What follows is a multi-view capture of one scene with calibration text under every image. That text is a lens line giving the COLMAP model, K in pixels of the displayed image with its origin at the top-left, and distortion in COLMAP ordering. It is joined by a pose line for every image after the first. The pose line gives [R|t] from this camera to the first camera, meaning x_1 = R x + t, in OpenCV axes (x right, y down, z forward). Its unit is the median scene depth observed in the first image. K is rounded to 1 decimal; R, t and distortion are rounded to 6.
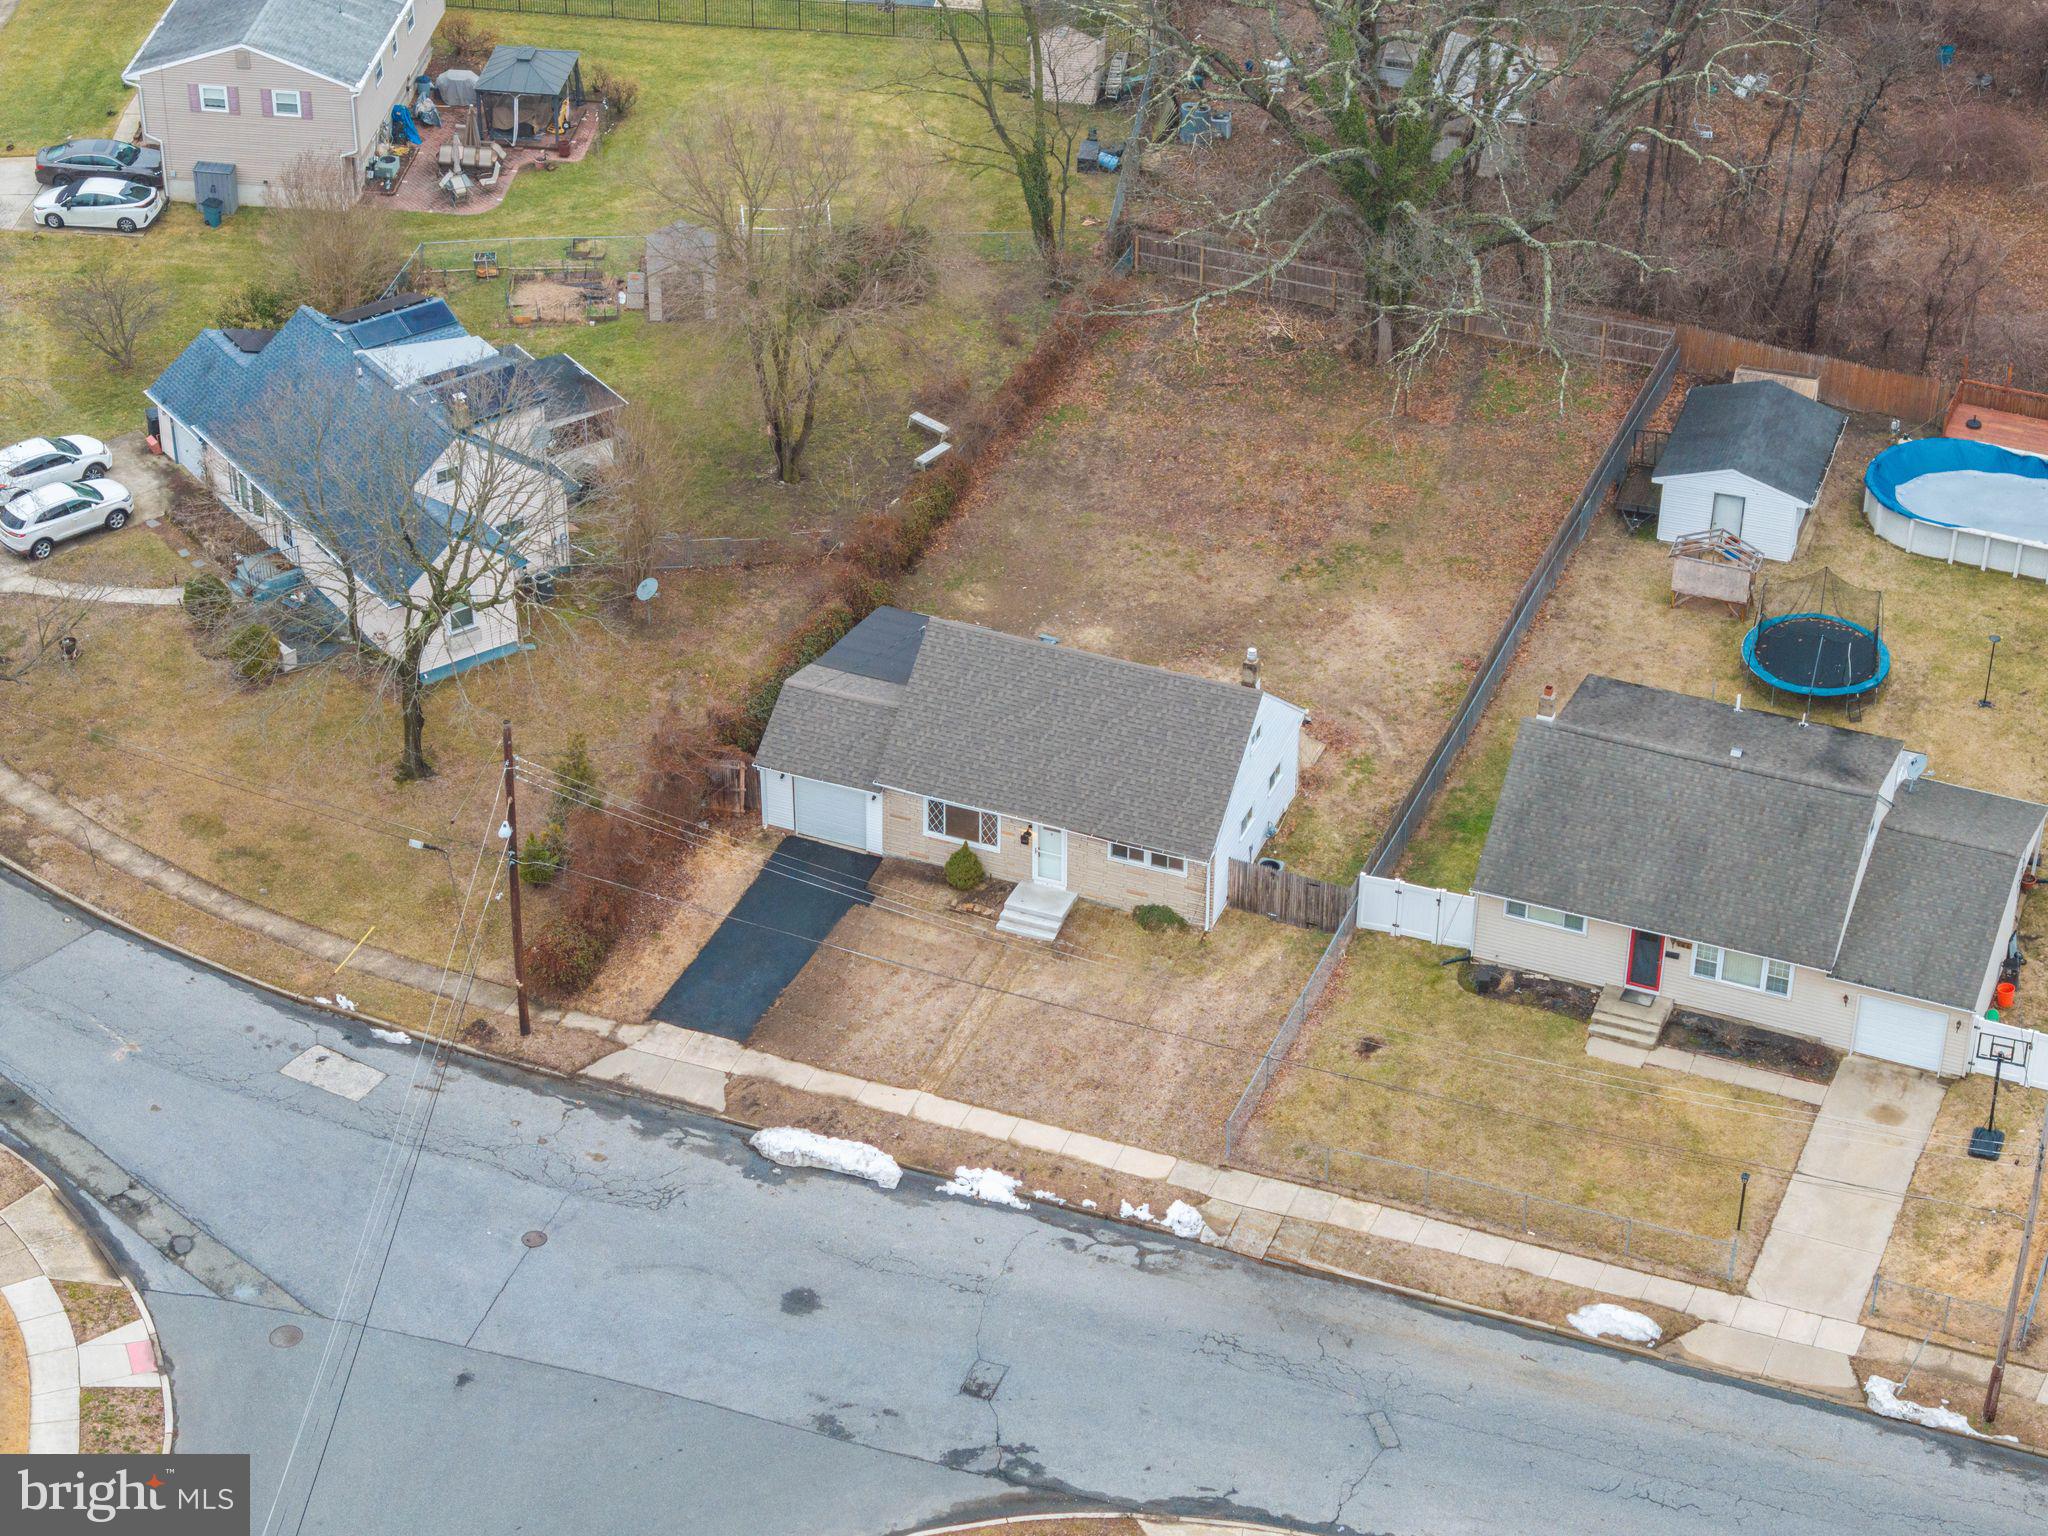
lens RADIAL K [[4558.2, 0, 1112.1], [0, 4558.2, 803.3], [0, 0, 1]] dist [-0.032381, 0.000000]
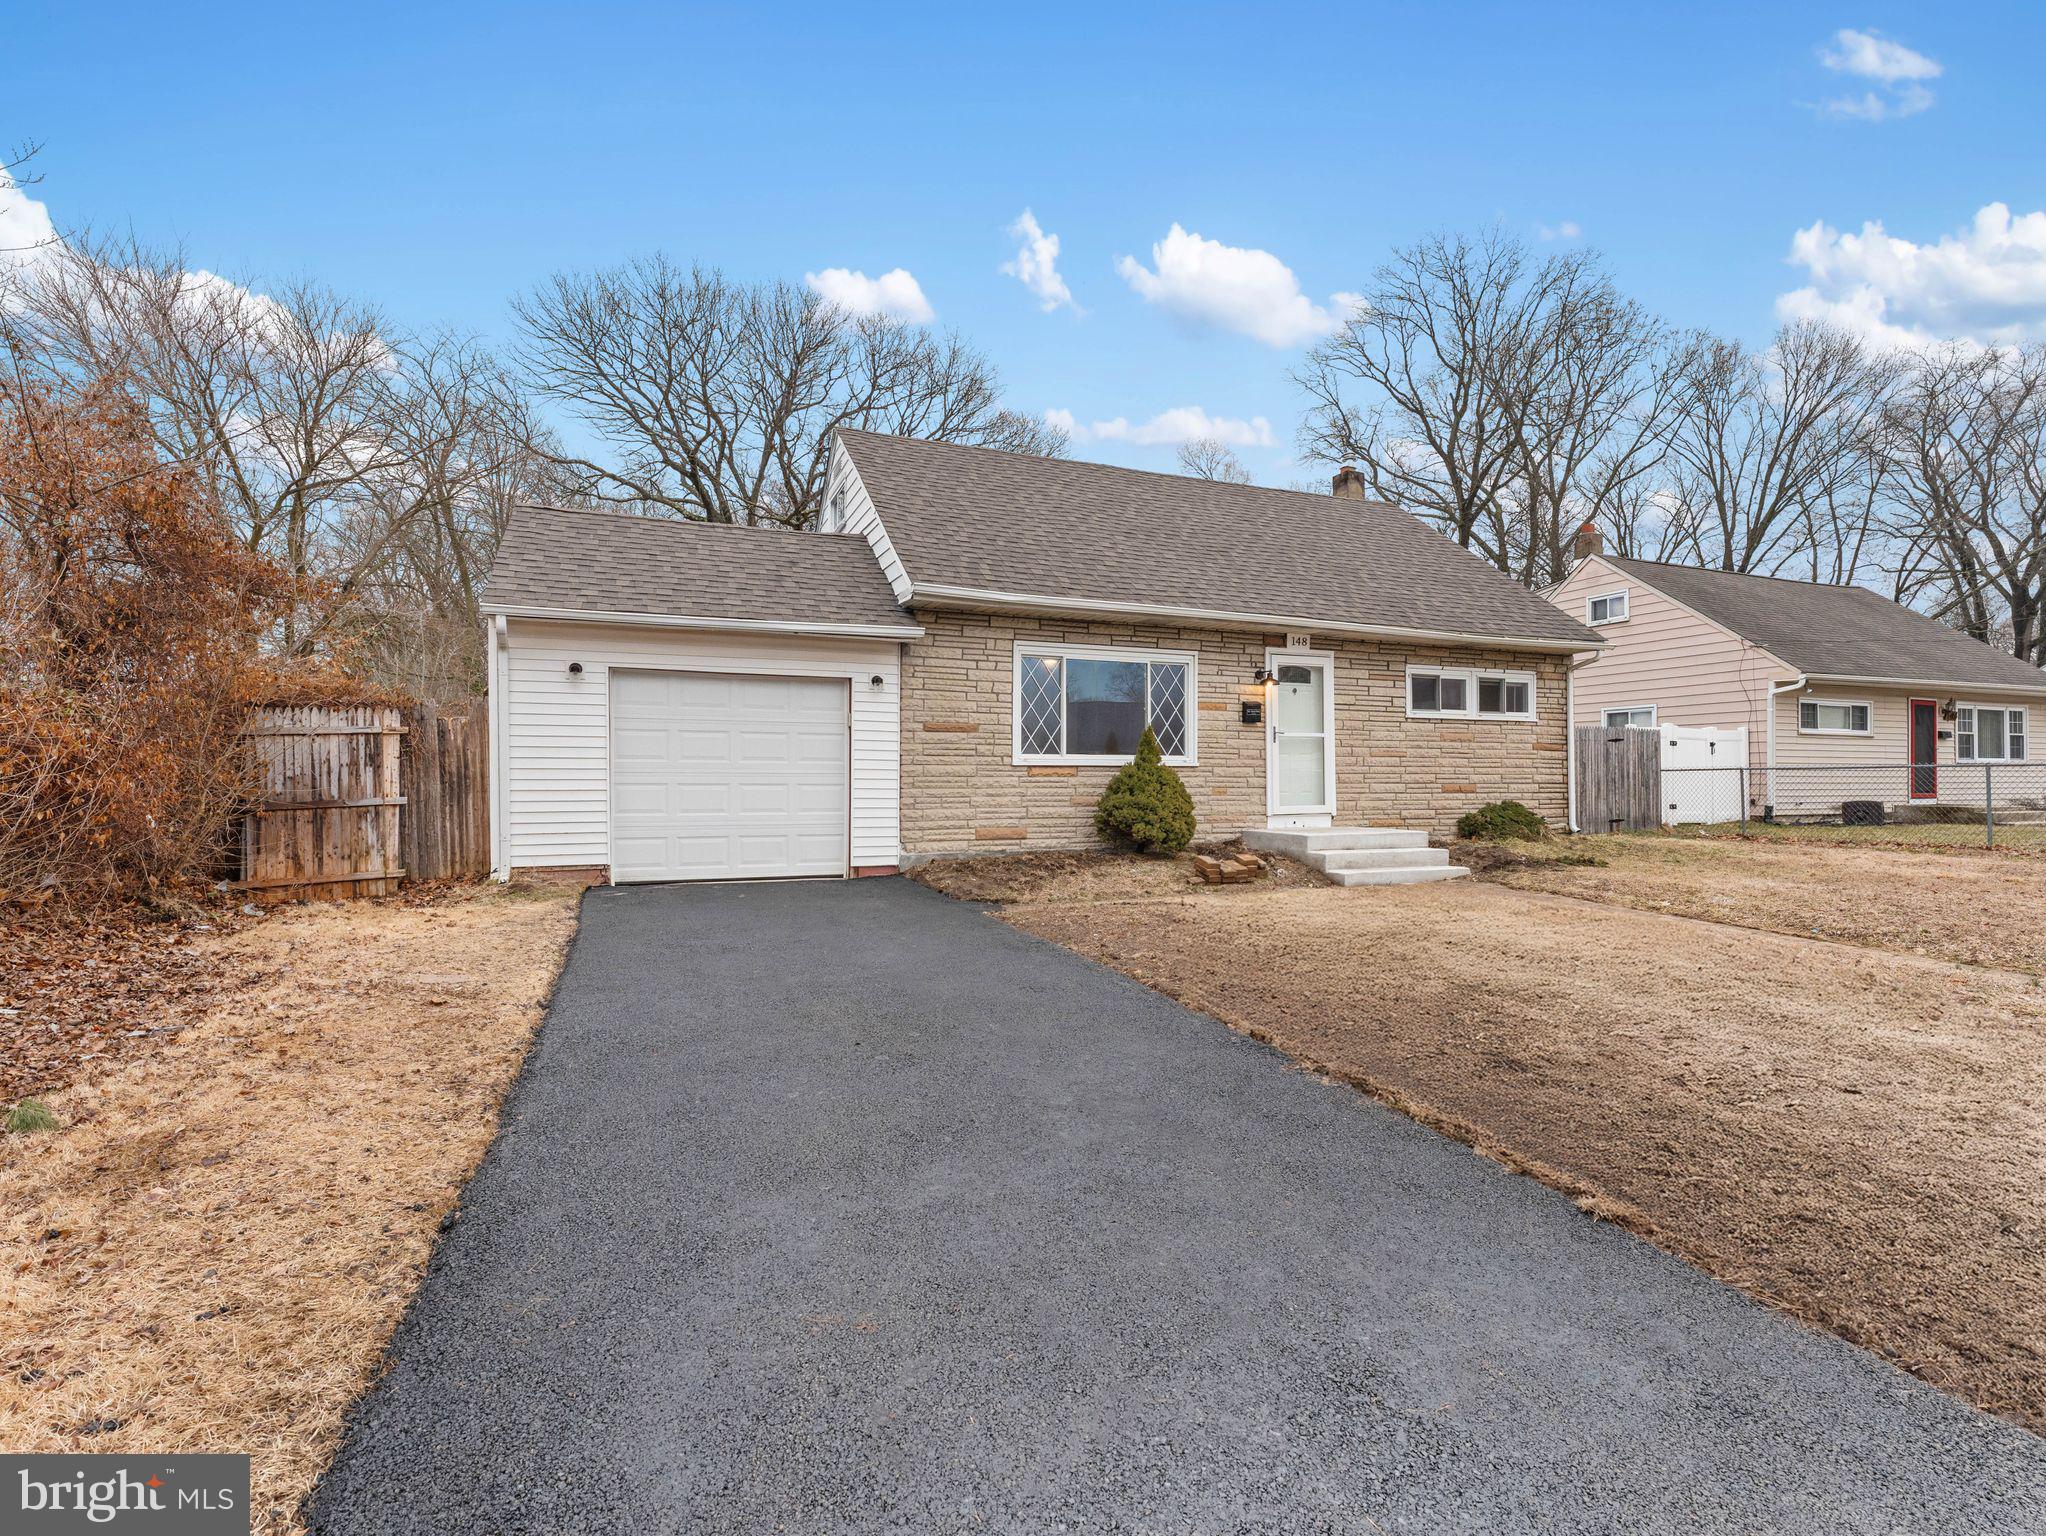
lens RADIAL K [[926.6, 0, 1021.0], [0, 926.6, 767.3], [0, 0, 1]] dist [-0.008721, 0.001654]
pose [[0.737739, -0.011102, 0.674995, -0.097224], [0.387939, 0.825260, -0.410426, 0.040976], [-0.552489, 0.564644, 0.613133, 0.983767]]
